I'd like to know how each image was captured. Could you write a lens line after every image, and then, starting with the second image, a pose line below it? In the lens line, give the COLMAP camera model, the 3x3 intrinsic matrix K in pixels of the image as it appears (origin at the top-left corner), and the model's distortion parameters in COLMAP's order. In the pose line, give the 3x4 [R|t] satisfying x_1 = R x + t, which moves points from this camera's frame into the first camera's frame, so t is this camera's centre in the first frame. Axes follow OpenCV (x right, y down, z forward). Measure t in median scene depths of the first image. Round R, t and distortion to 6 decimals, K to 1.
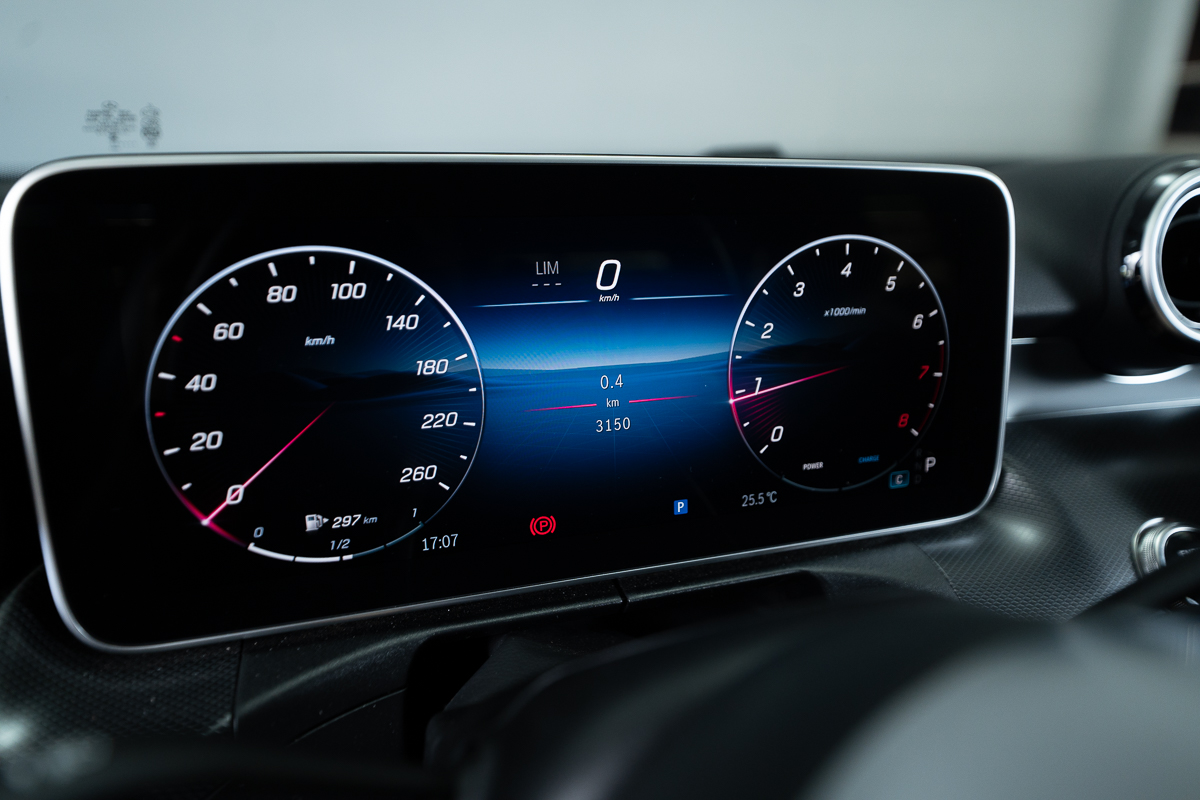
lens RADIAL K [[772.5, 0, 600.0], [0, 772.5, 400.0], [0, 0, 1]] dist [0.002499, 0.000390]
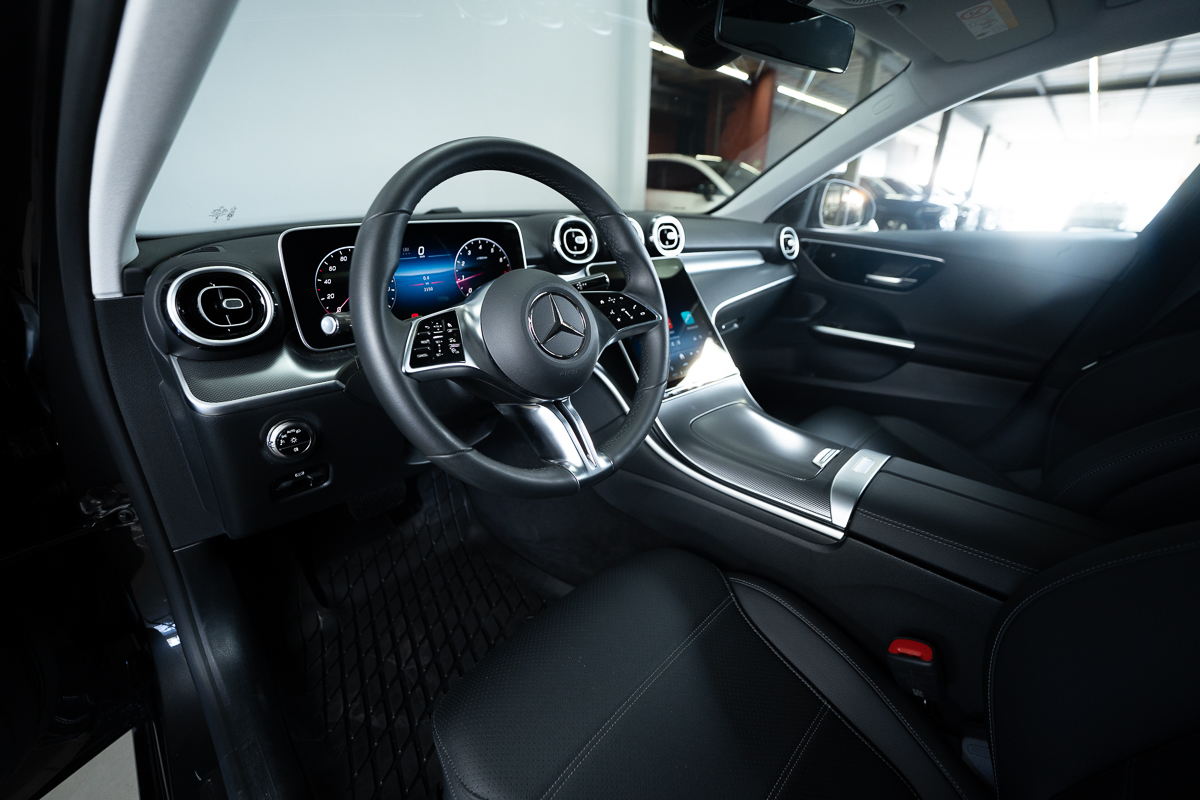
lens RADIAL K [[482.1, 0, 598.4], [0, 482.1, 401.3], [0, 0, 1]] dist [-0.033979, 0.004508]
pose [[0.887603, -0.185432, 0.421635, -0.354665], [0.144635, 0.981290, 0.127085, 0.412507], [-0.437312, -0.051818, 0.897816, -1.637894]]
